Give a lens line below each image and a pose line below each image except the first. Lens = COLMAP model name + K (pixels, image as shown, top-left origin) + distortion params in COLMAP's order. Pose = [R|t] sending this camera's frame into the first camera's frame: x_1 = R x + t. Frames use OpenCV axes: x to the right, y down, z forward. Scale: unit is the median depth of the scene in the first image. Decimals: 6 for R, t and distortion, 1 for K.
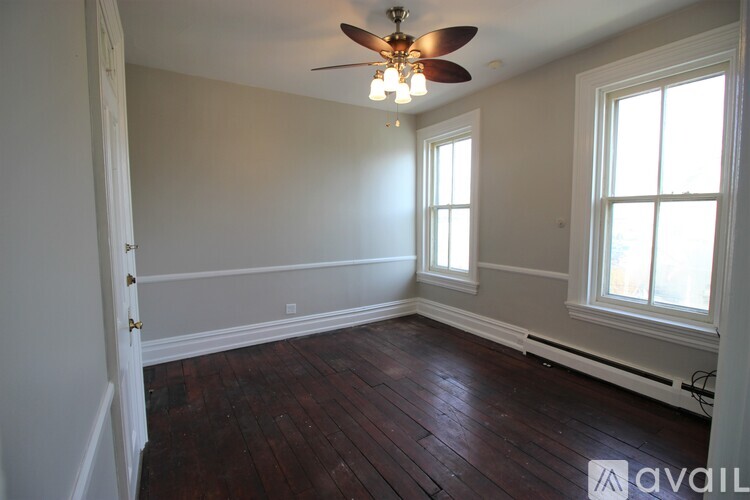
lens RADIAL K [[341.7, 0, 369.0], [0, 341.7, 239.1], [0, 0, 1]] dist [-0.023624, -0.001237]
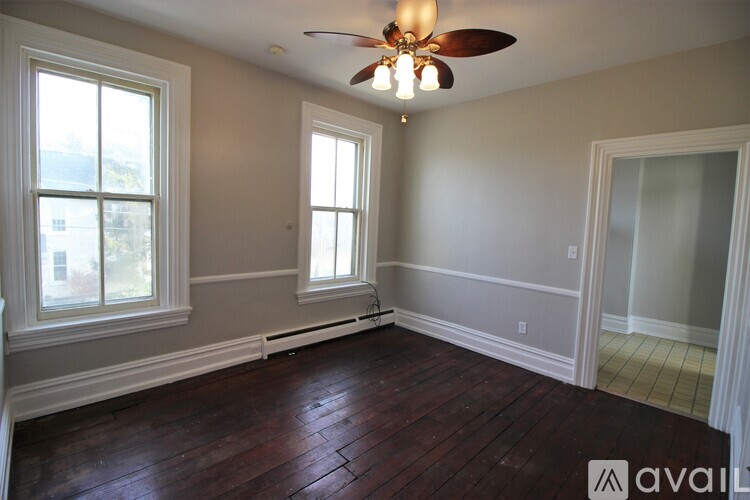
lens RADIAL K [[341.7, 0, 367.8], [0, 341.7, 243.7], [0, 0, 1]] dist [-0.023624, -0.001237]
pose [[-0.215623, -0.061583, 0.974533, -0.607660], [0.033468, 0.996957, 0.070405, -0.058633], [-0.975903, 0.047797, -0.212906, 1.010736]]
